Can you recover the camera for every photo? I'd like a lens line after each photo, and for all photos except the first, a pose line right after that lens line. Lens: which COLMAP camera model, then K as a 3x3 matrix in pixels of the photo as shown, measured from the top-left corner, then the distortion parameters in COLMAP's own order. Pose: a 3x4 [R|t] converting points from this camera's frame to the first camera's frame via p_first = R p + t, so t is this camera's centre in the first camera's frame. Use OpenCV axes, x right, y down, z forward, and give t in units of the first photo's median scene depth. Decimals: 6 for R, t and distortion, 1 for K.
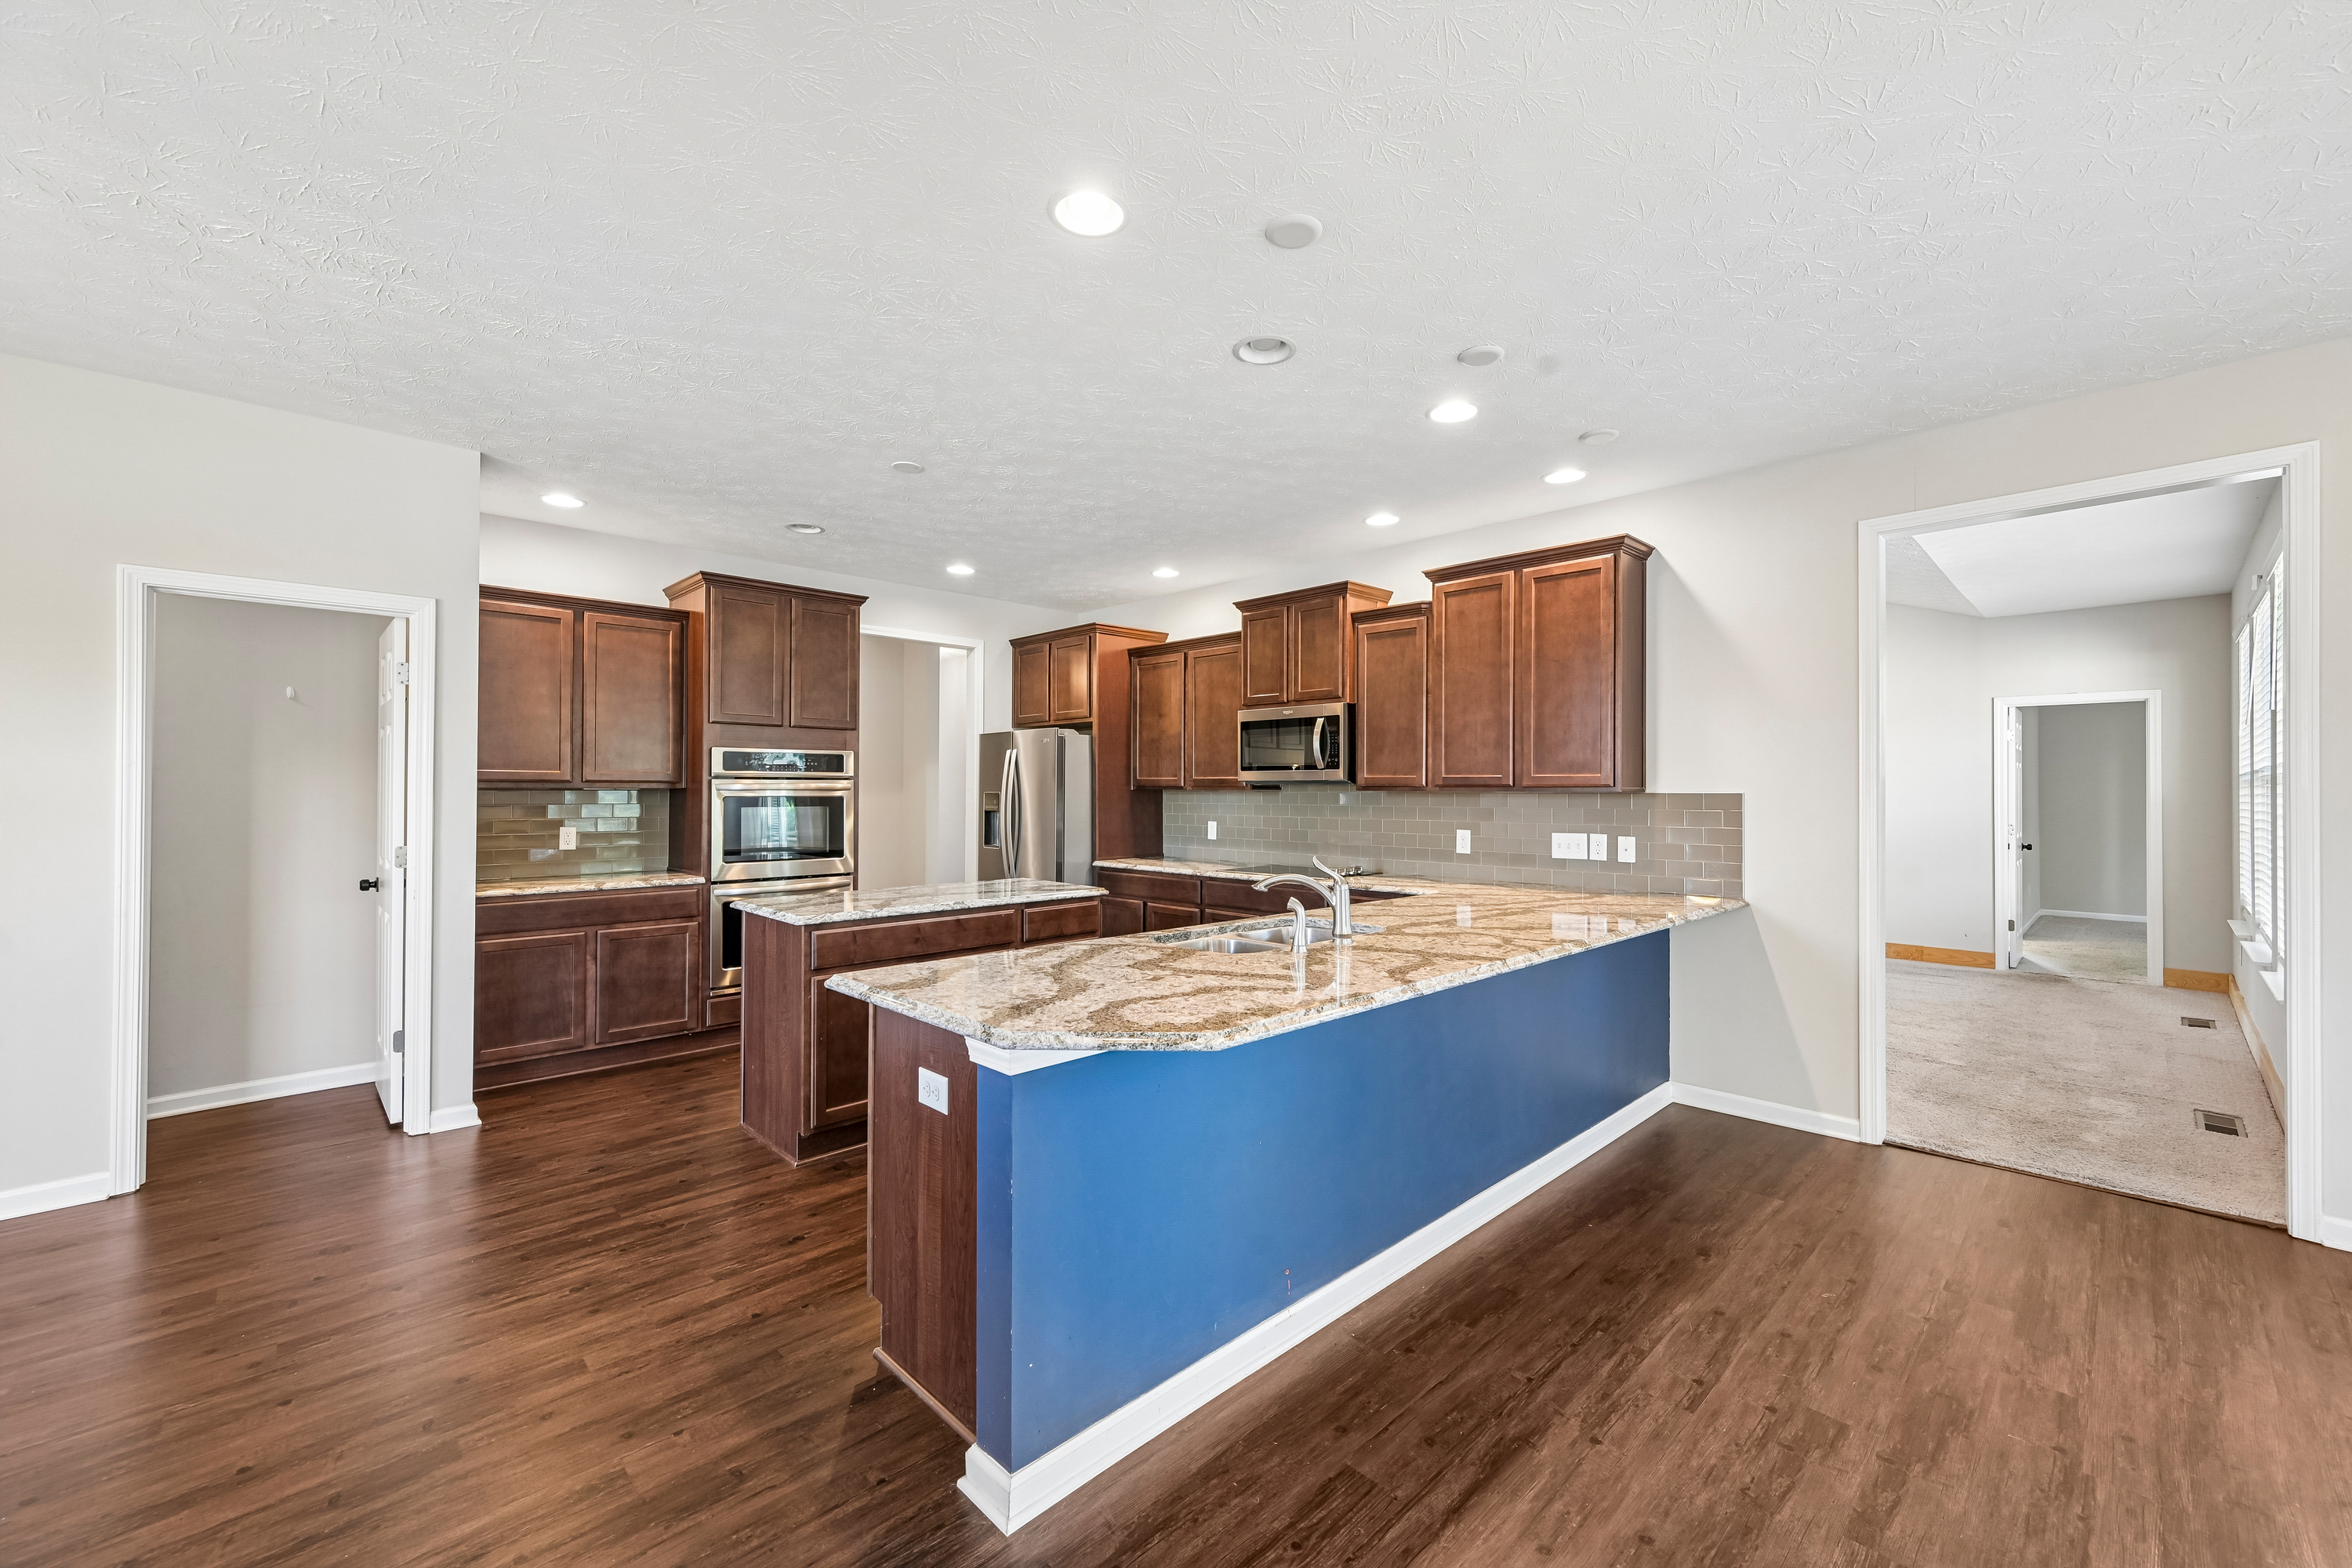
lens RADIAL K [[928.6, 0, 1167.5], [0, 928.6, 784.0], [0, 0, 1]] dist [-0.002503, 0.001736]
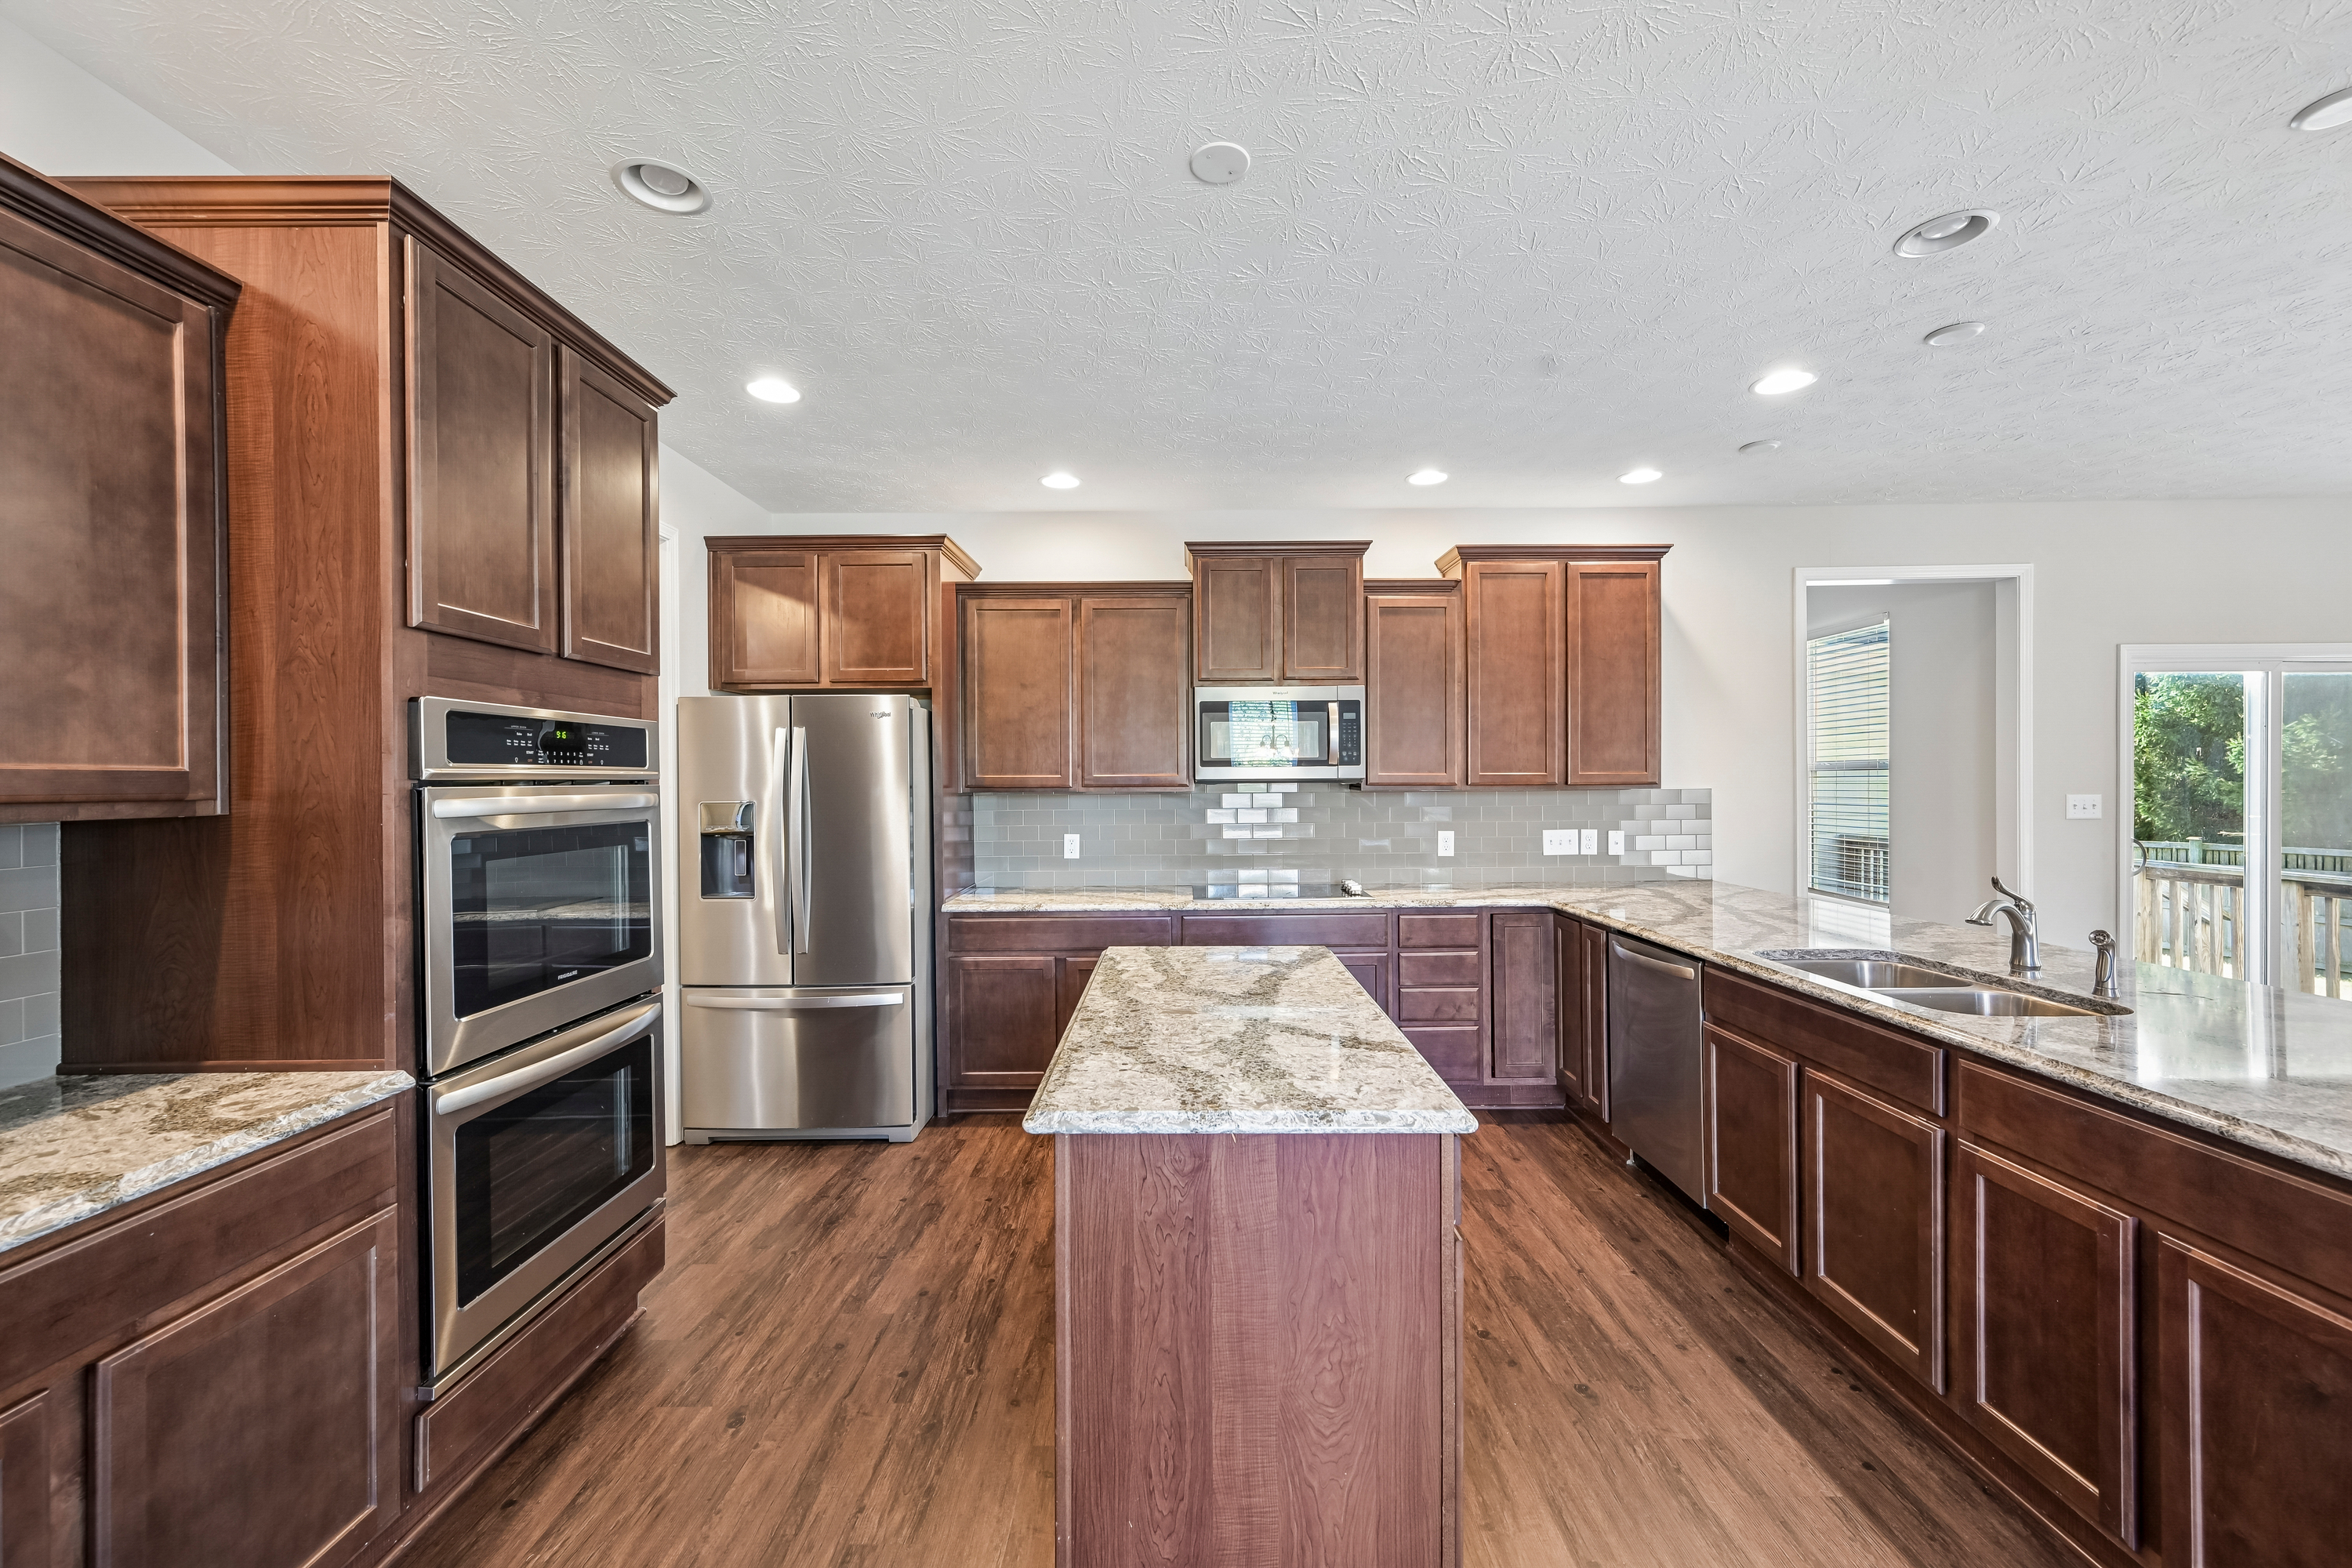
lens RADIAL K [[928.6, 0, 1162.0], [0, 928.6, 784.0], [0, 0, 1]] dist [-0.002503, 0.001736]
pose [[0.696494, -0.010368, 0.717488, -0.573100], [0.004823, 0.999941, 0.009768, -0.008554], [-0.717546, -0.003343, 0.696503, 0.579028]]
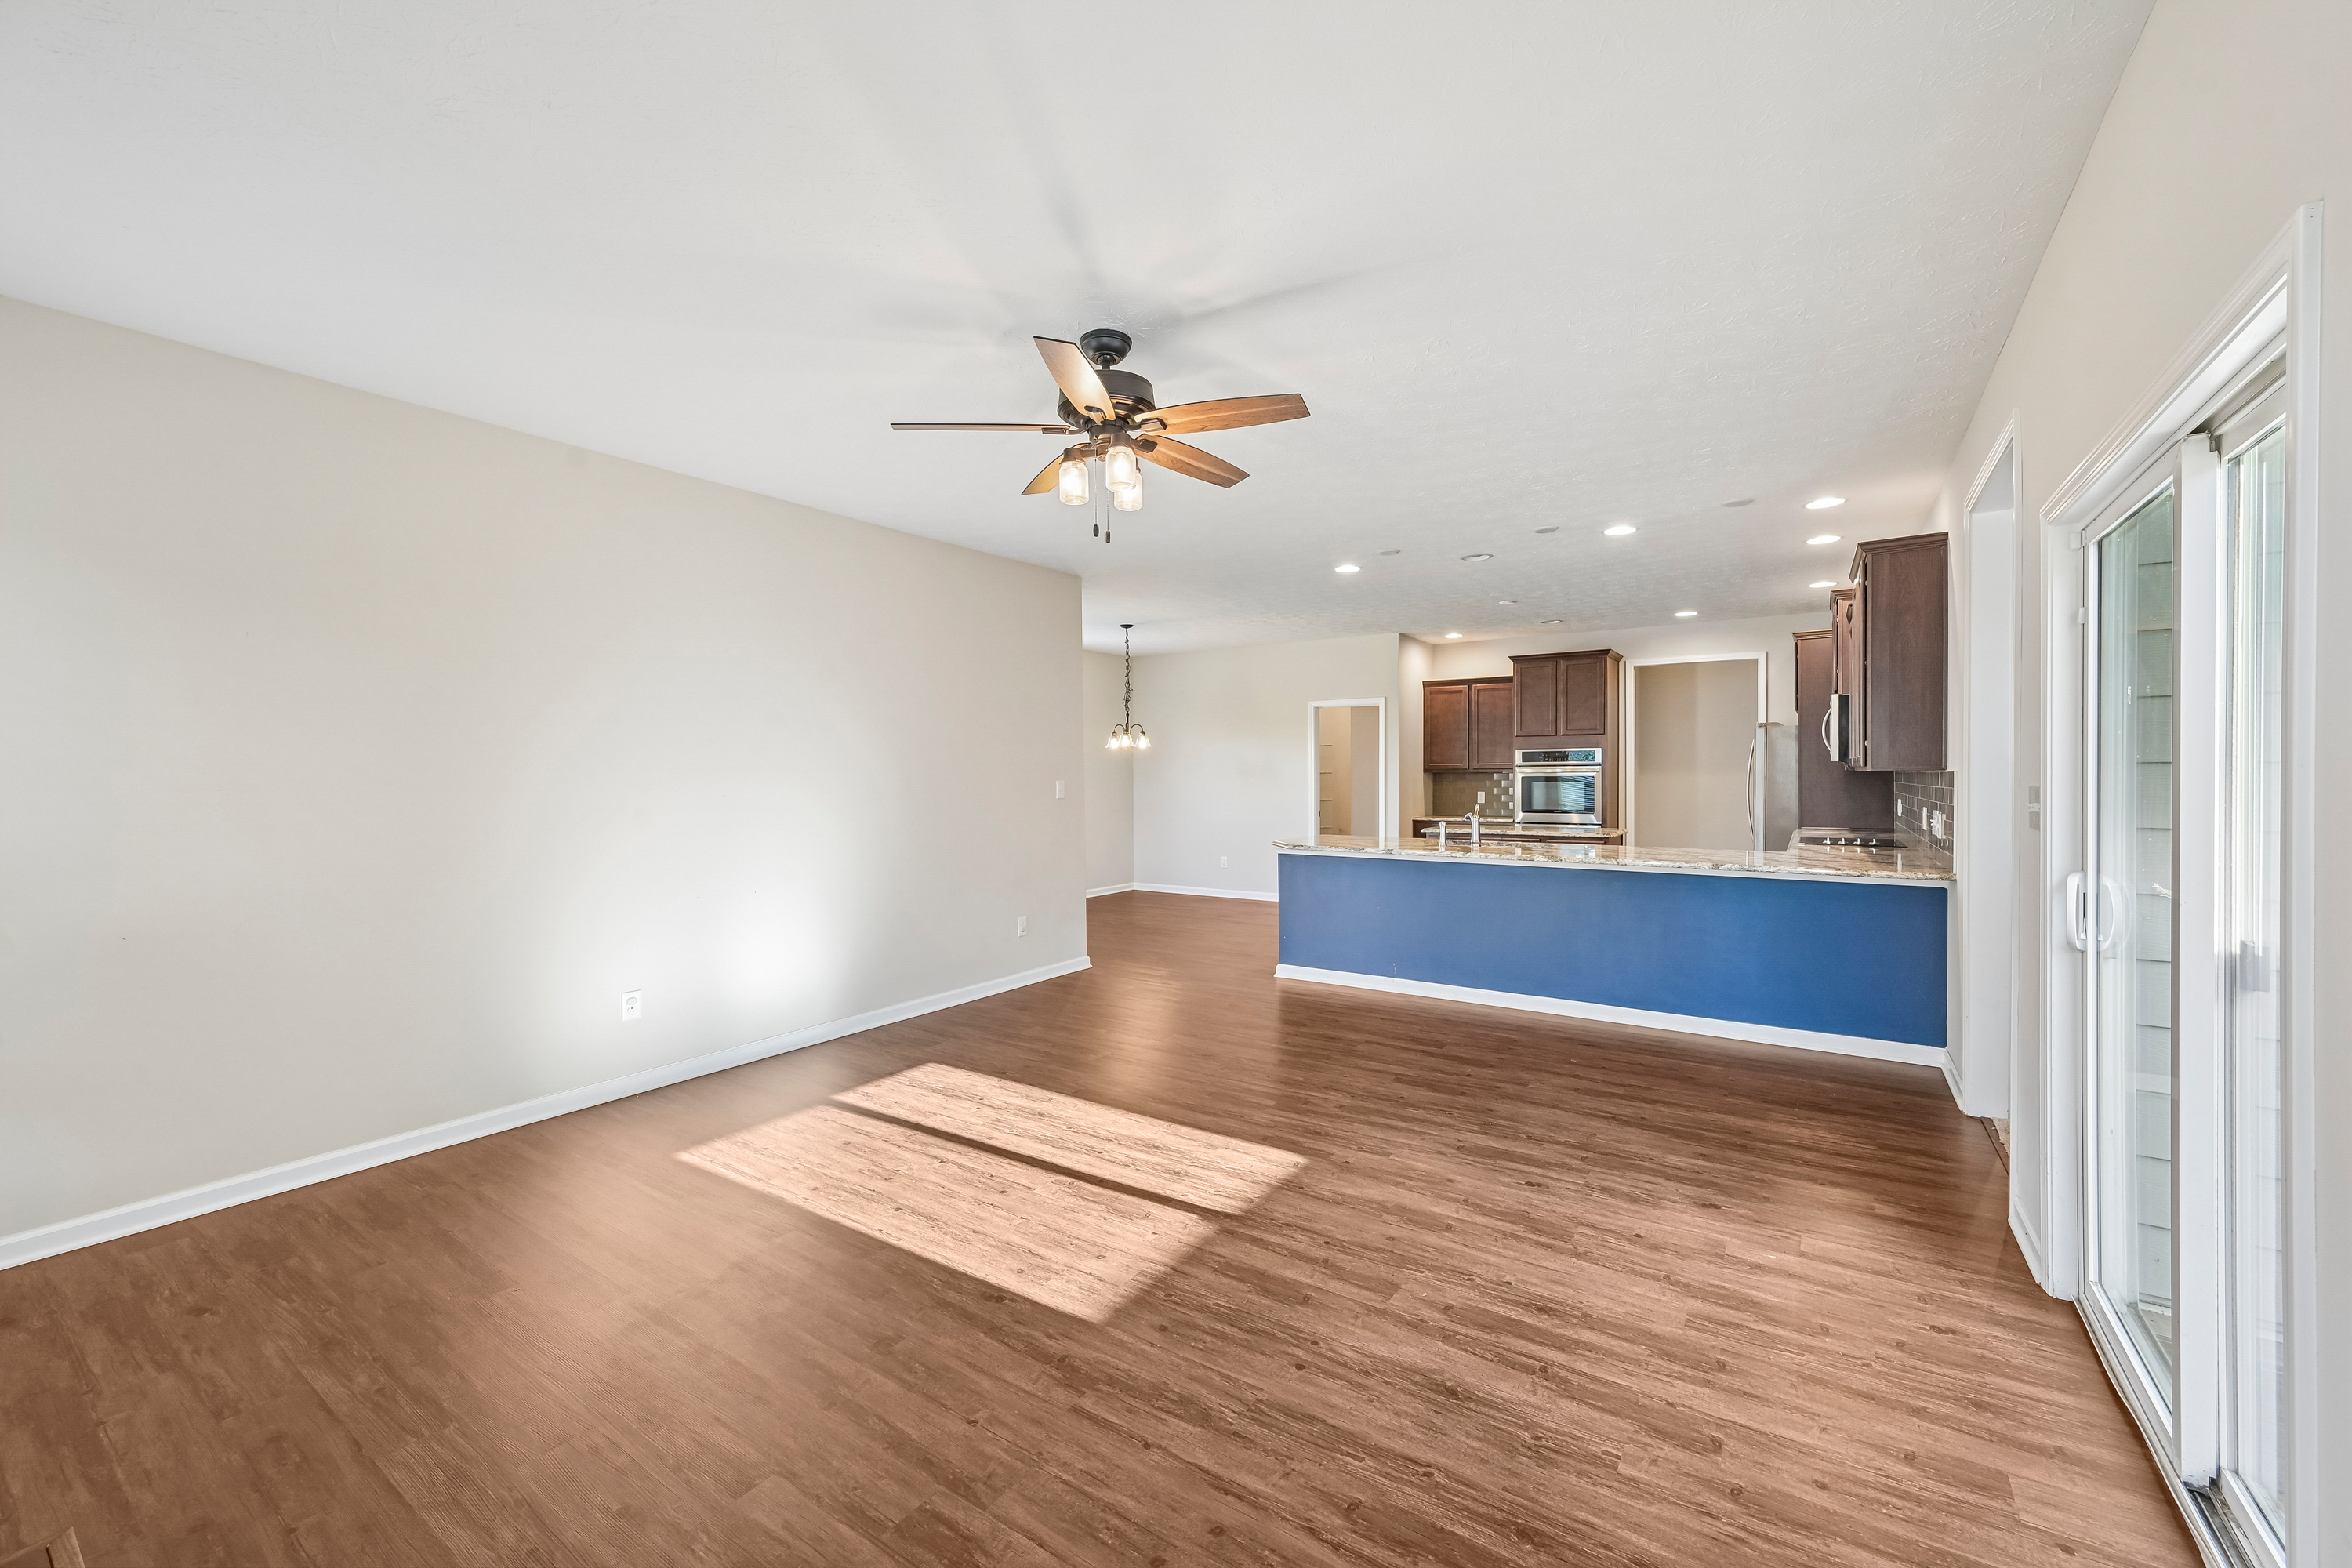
lens RADIAL K [[928.6, 0, 1189.6], [0, 928.6, 777.1], [0, 0, 1]] dist [-0.002503, 0.001736]
pose [[0.219335, -0.000332, -0.975650, 1.227337], [0.011916, 0.999926, 0.002338, 0.002728], [0.975577, -0.012138, 0.219323, -0.044656]]
